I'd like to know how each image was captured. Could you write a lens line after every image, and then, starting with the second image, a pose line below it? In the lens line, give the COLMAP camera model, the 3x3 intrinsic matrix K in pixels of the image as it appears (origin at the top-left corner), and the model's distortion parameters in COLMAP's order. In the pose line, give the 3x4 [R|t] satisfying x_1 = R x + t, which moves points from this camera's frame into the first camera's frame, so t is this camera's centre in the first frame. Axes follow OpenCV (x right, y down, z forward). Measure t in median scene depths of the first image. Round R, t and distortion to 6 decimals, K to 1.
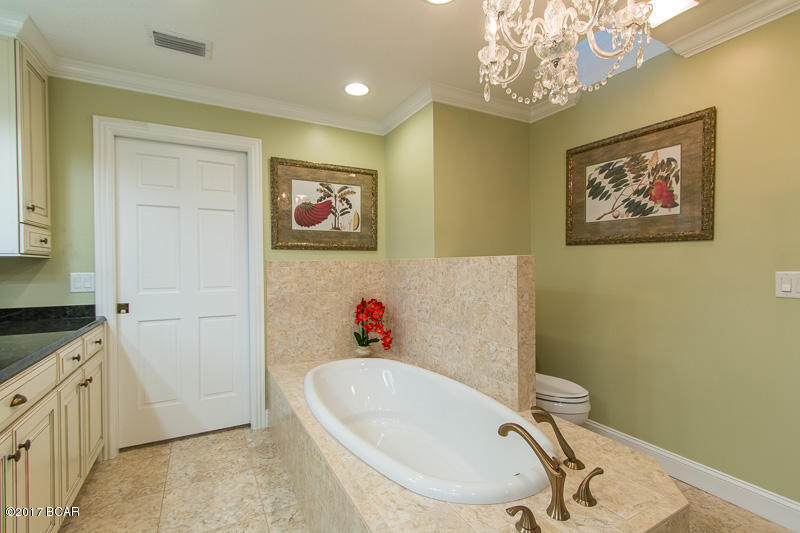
lens RADIAL K [[366.9, 0, 399.1], [0, 366.9, 268.3], [0, 0, 1]] dist [0.002959, 0.000072]
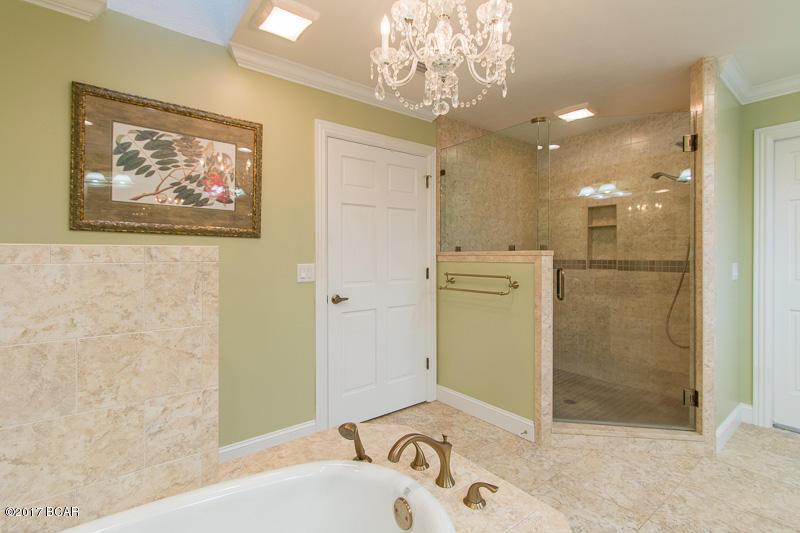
lens RADIAL K [[378.2, 0, 396.8], [0, 378.2, 257.8], [0, 0, 1]] dist [-0.001102, -0.000359]
pose [[-0.171990, 0.001291, 0.985098, -0.319821], [0.014714, 0.999891, 0.001258, -0.008179], [-0.984989, 0.014711, -0.171990, 0.629362]]
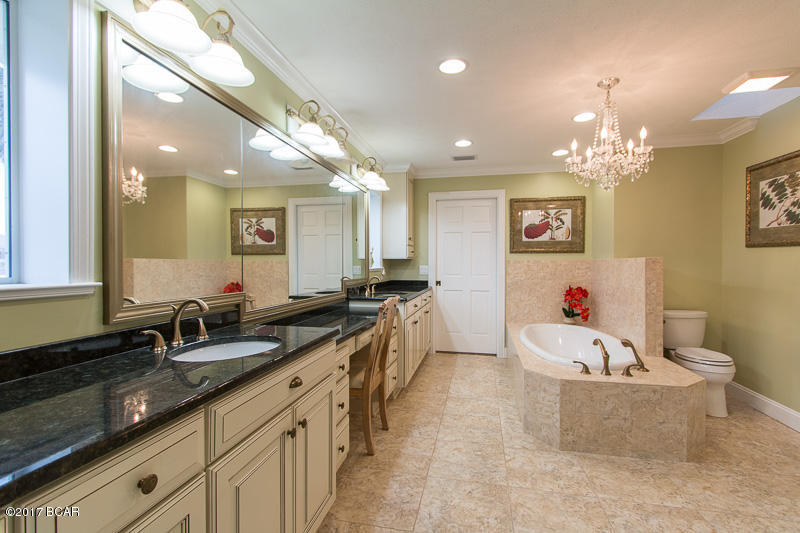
lens RADIAL K [[366.9, 0, 399.1], [0, 366.9, 268.3], [0, 0, 1]] dist [0.002959, 0.000072]
pose [[0.755821, 0.016044, -0.654582, 0.438380], [-0.012252, 0.999871, 0.010361, 0.006664], [0.654664, 0.000189, 0.755920, -0.714169]]
